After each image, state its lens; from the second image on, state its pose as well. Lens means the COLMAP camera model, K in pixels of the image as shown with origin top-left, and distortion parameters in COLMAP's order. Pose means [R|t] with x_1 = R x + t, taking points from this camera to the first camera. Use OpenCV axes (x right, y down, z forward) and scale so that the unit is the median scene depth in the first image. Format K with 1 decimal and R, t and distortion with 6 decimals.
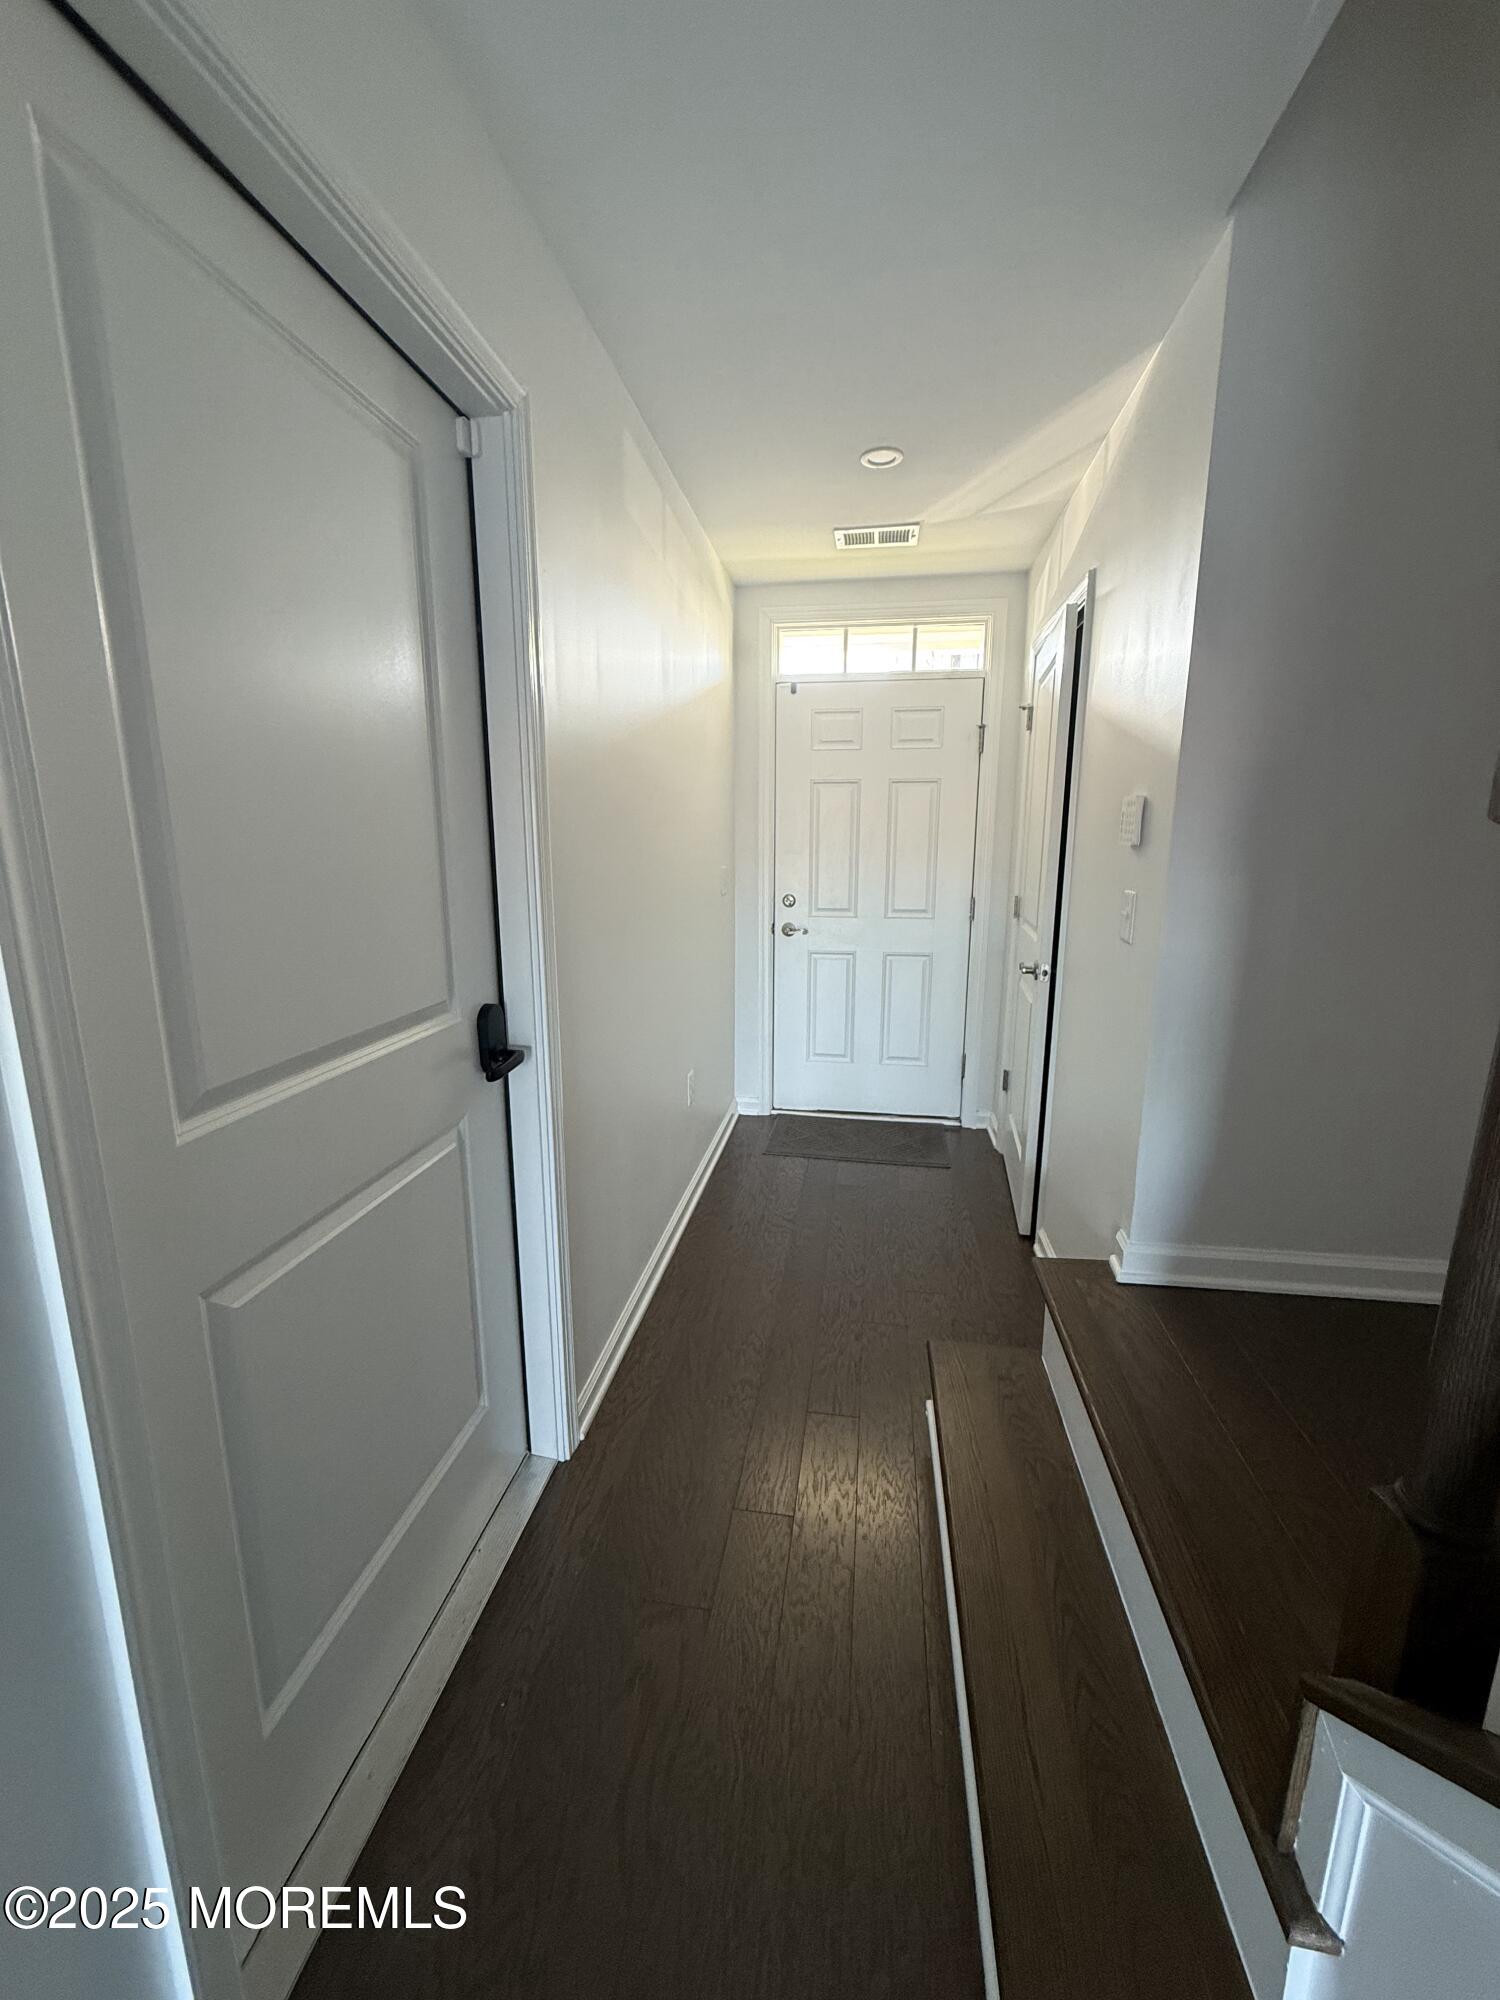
lens RADIAL K [[795.7, 0, 750.3], [0, 795.7, 995.7], [0, 0, 1]] dist [0.001583, -0.000274]
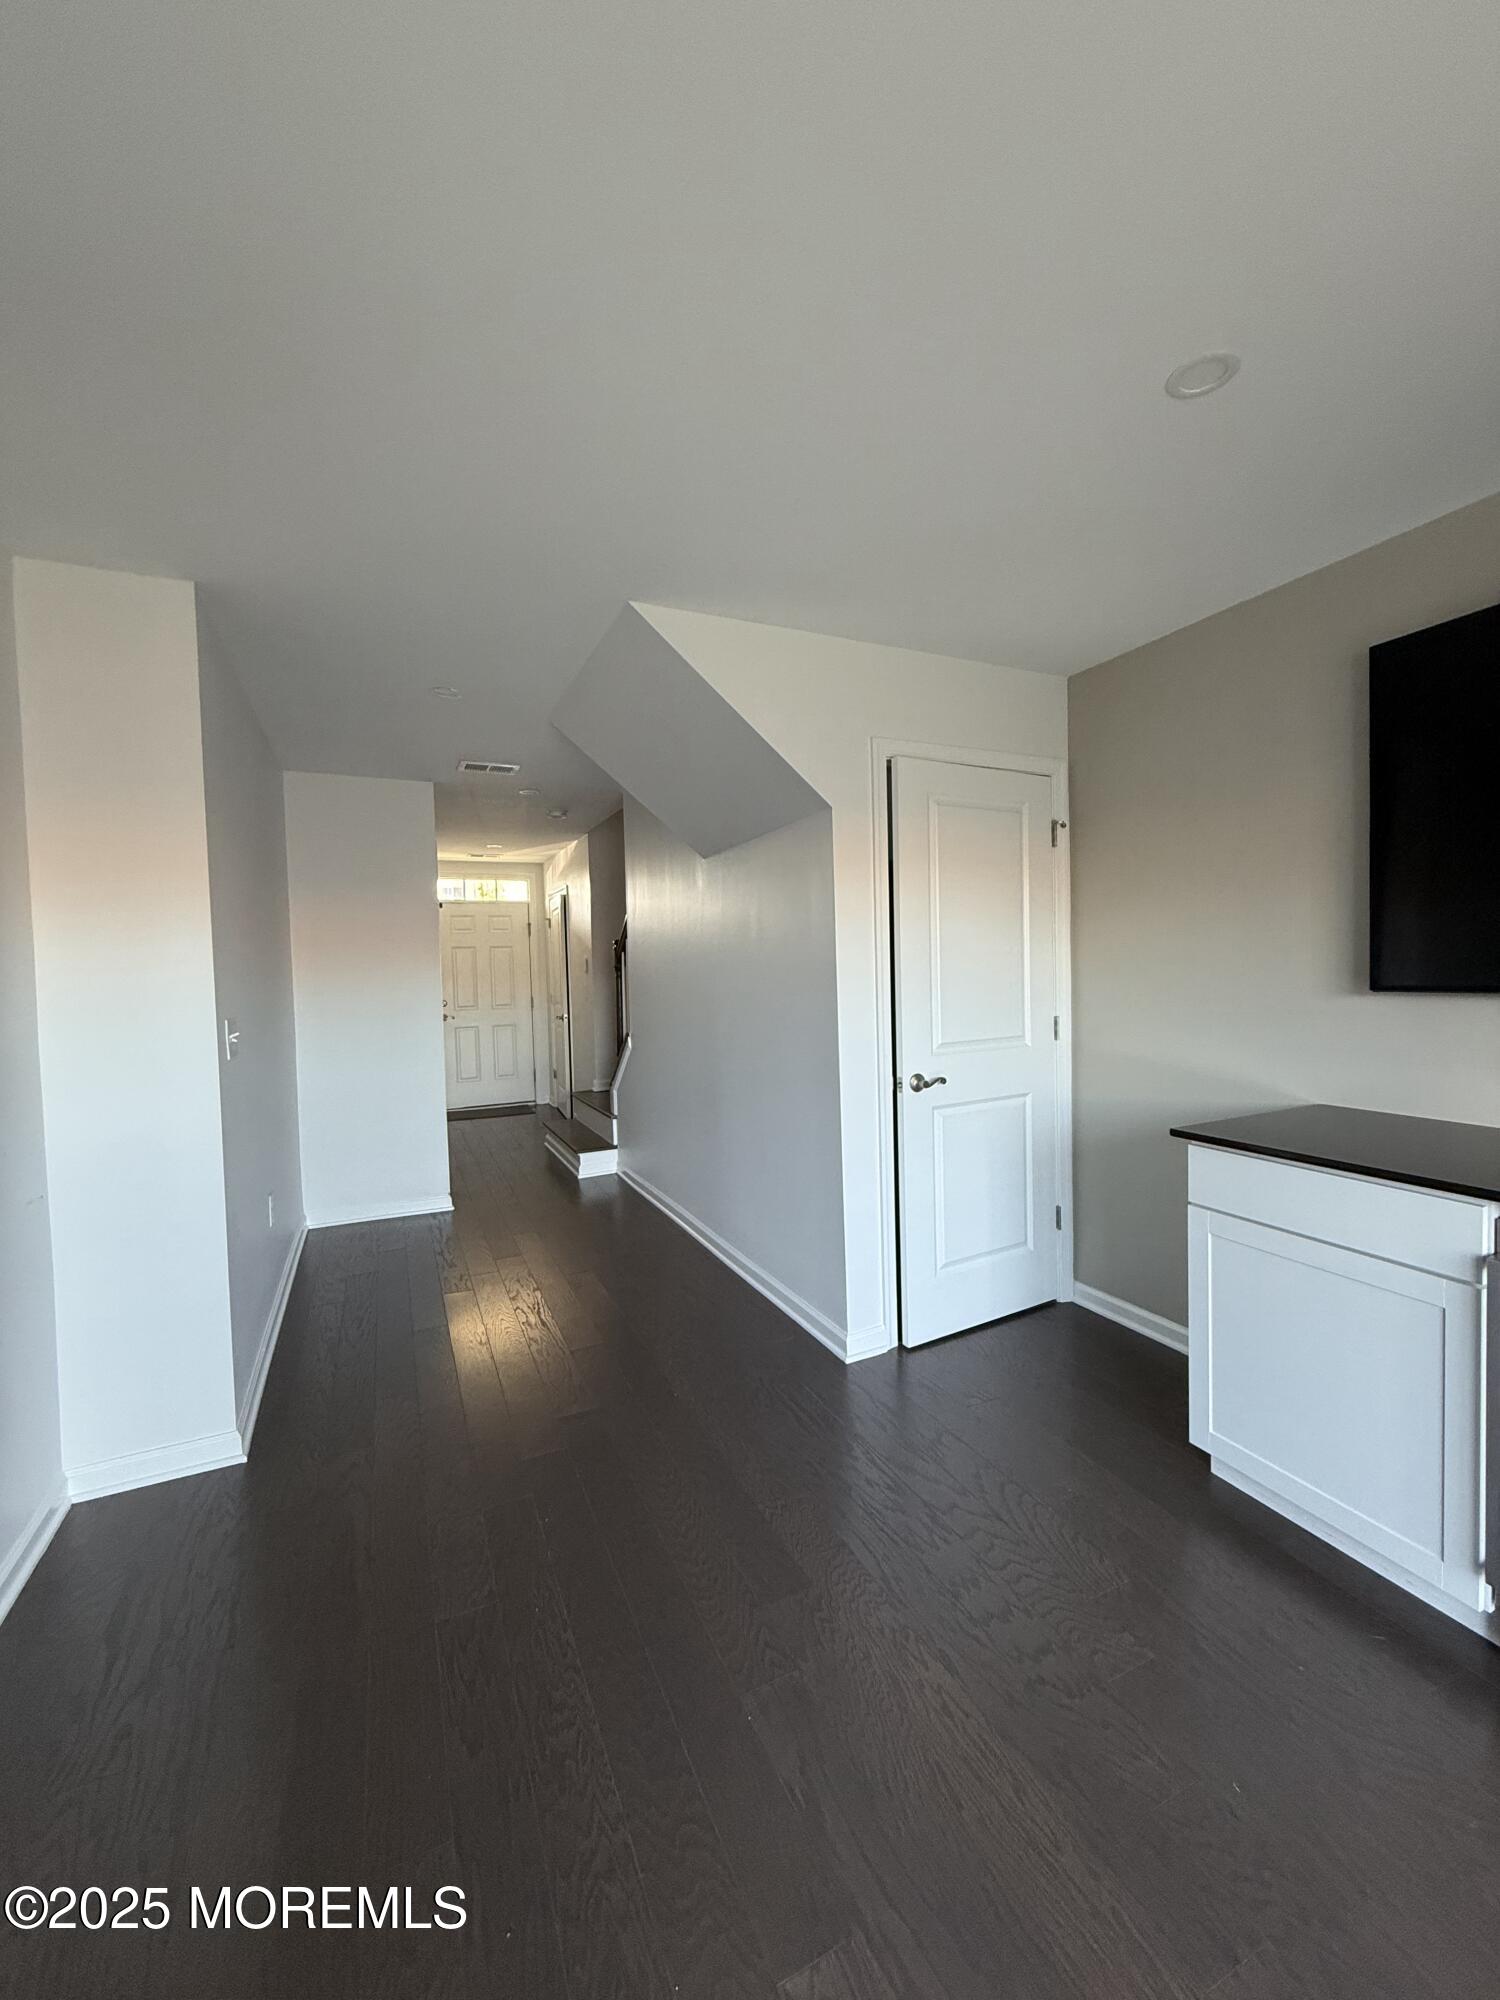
lens RADIAL K [[795.7, 0, 748.8], [0, 795.7, 998.3], [0, 0, 1]] dist [0.001583, -0.000274]
pose [[0.833890, -0.039840, 0.550491, -0.452139], [0.132697, 0.982608, -0.129896, 0.254657], [-0.535742, 0.181368, 0.824673, -1.192953]]
